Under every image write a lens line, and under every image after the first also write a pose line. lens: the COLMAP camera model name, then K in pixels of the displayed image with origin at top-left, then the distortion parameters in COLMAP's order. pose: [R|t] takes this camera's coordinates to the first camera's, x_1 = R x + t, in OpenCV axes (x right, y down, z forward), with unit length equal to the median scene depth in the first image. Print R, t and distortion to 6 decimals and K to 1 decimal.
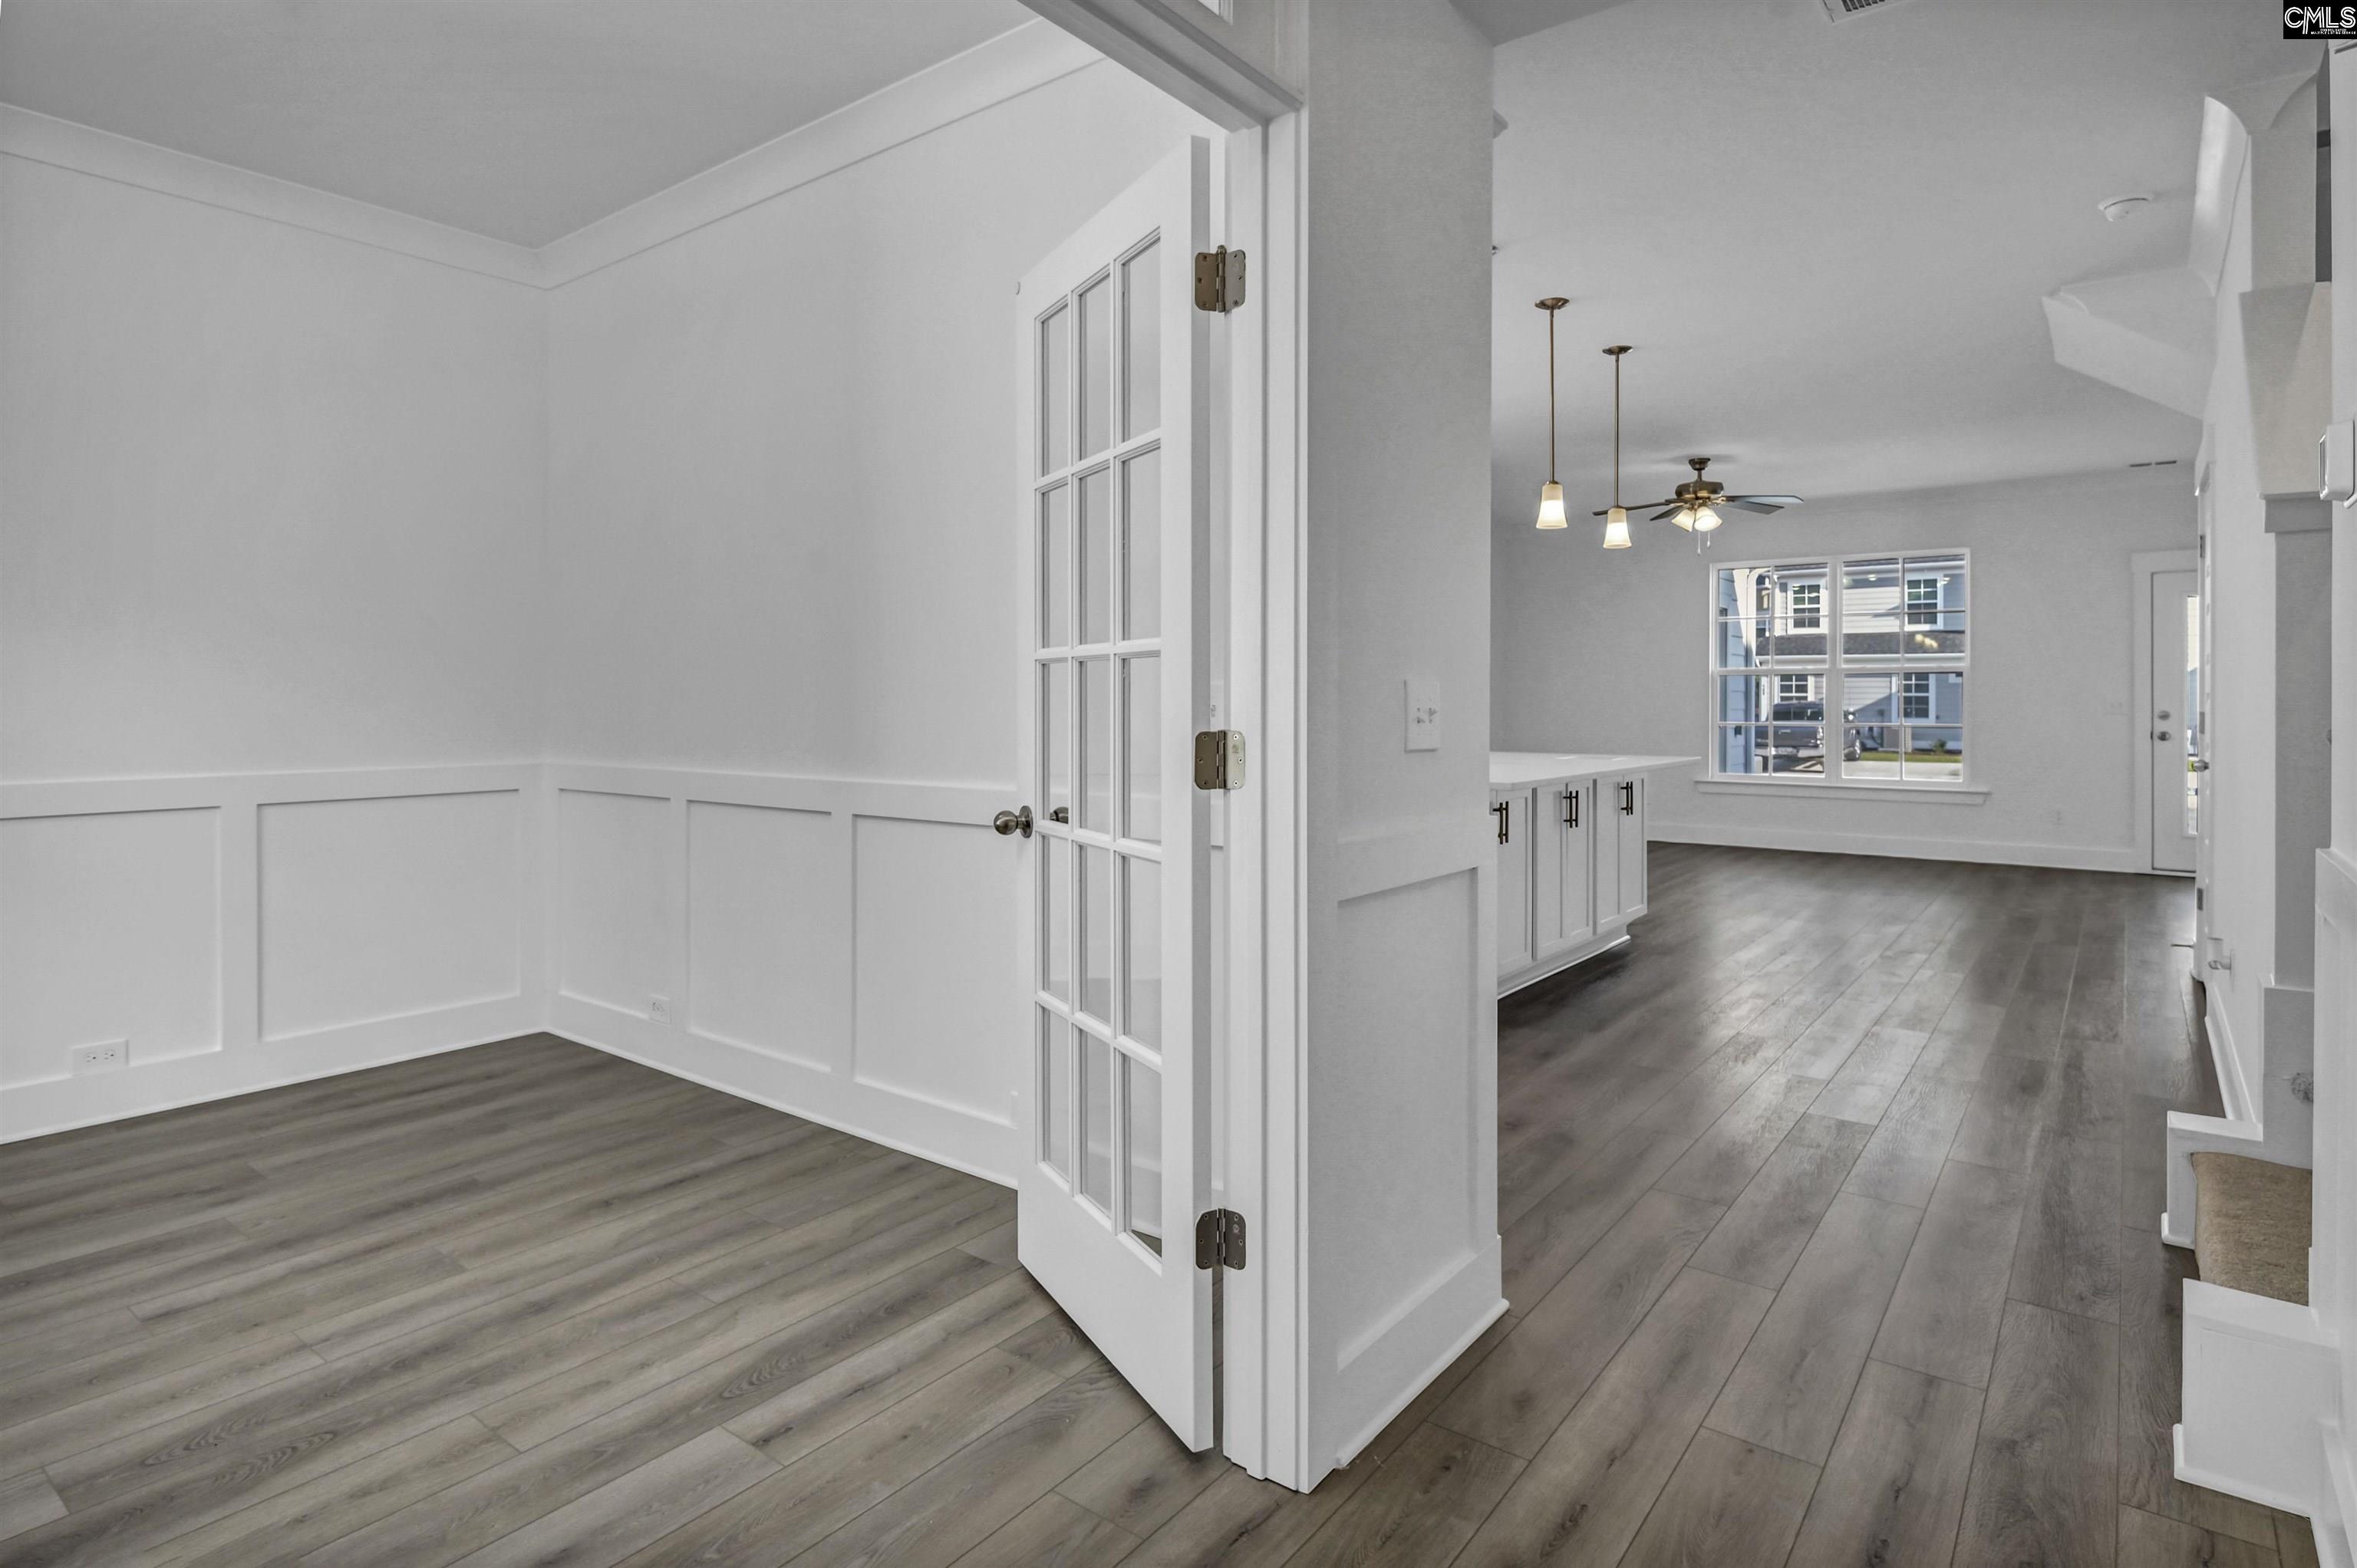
lens RADIAL K [[1240.3, 0, 1183.8], [0, 1240.3, 710.1], [0, 0, 1]] dist [-0.005016, -0.000398]
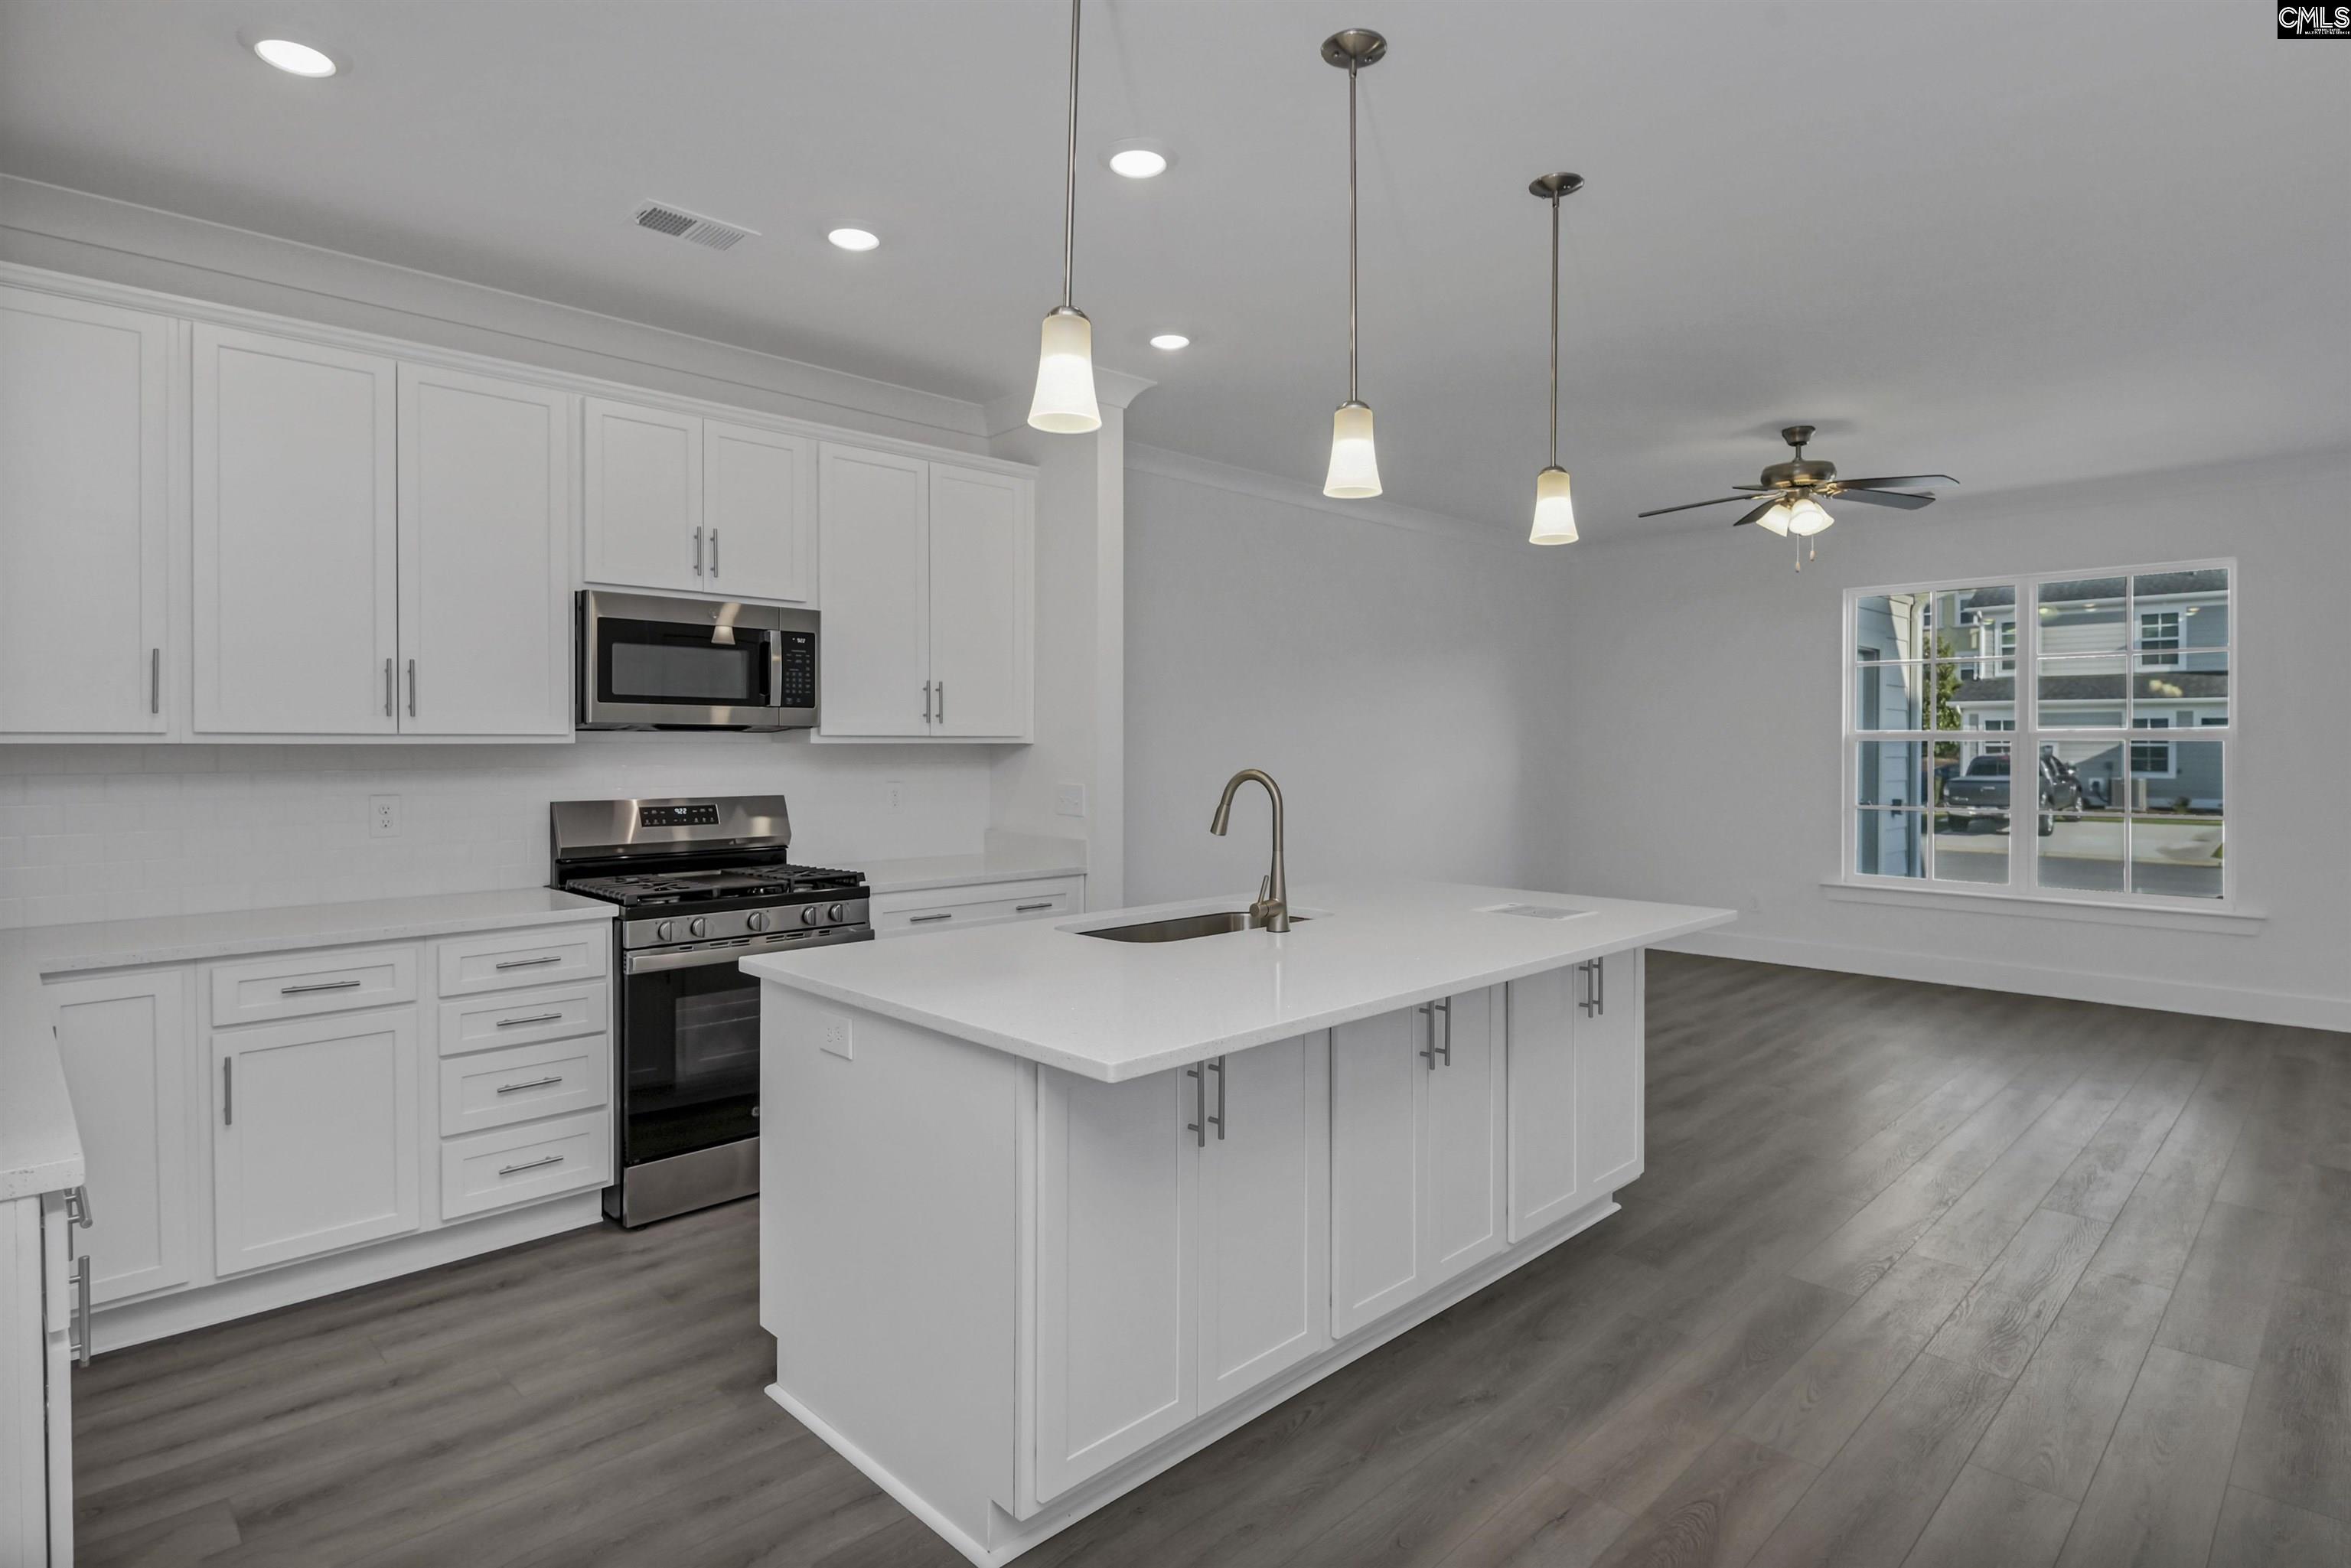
lens RADIAL K [[1231.8, 0, 1166.4], [0, 1231.8, 753.3], [0, 0, 1]] dist [-0.012230, 0.000059]
pose [[0.989561, 0.001926, -0.144102, 0.108135], [-0.002233, 0.999996, -0.001967, -0.015005], [0.144098, 0.002269, 0.989561, 0.182287]]
